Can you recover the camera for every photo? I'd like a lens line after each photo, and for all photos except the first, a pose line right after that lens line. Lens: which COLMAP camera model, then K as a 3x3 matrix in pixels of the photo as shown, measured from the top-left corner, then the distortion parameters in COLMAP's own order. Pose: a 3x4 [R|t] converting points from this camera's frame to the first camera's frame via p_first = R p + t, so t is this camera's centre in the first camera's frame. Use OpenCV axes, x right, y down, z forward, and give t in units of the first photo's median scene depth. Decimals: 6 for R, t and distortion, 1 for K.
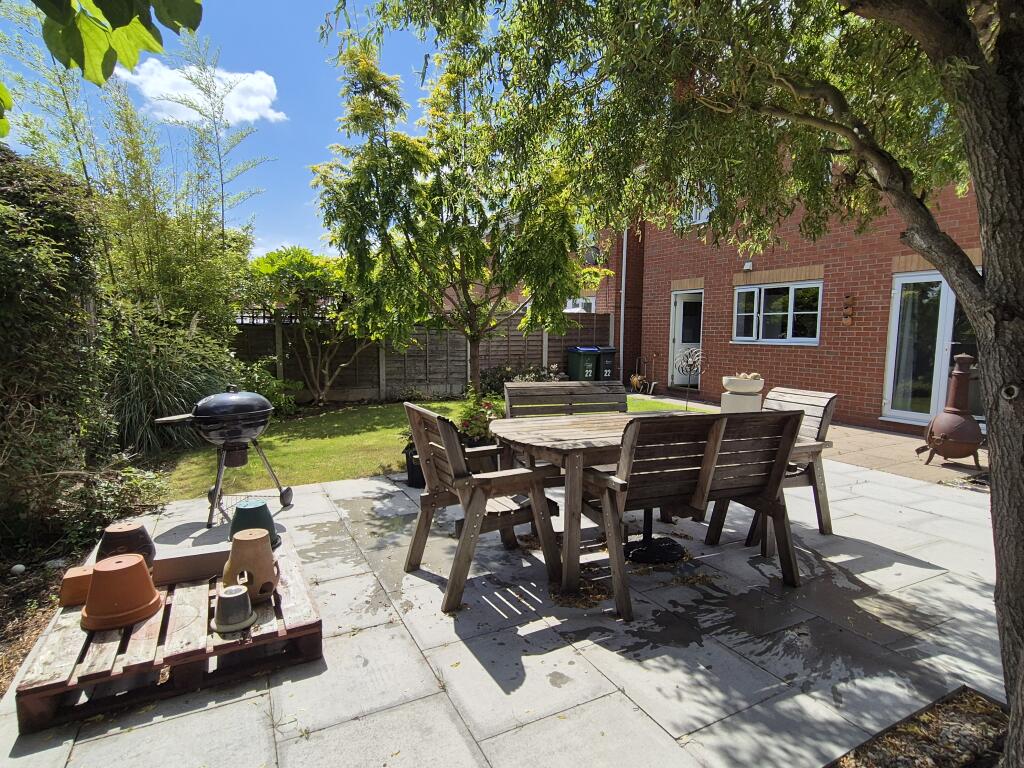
lens RADIAL K [[550.5, 0, 512.0], [0, 550.5, 384.0], [0, 0, 1]] dist [0.001215, -0.000191]
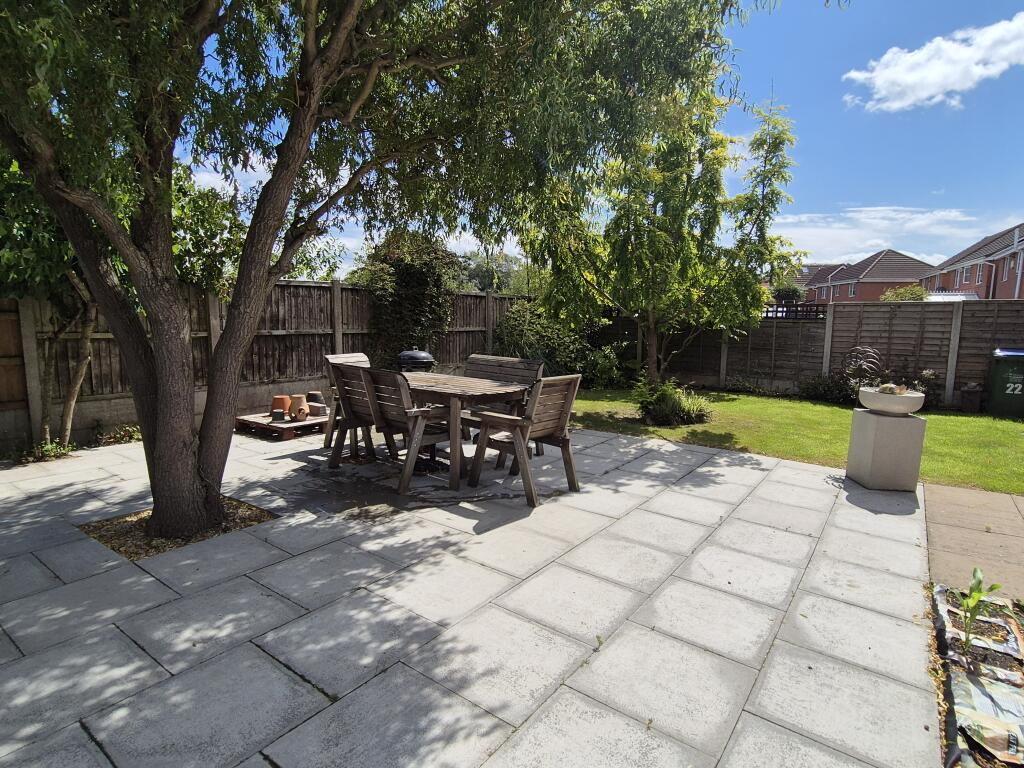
lens RADIAL K [[550.5, 0, 512.0], [0, 550.5, 384.0], [0, 0, 1]] dist [0.001215, -0.000191]
pose [[0.462035, 0.108510, -0.880198, 1.987481], [-0.099903, 0.992538, 0.069918, -0.049930], [0.881217, 0.055630, 0.469428, 0.596555]]
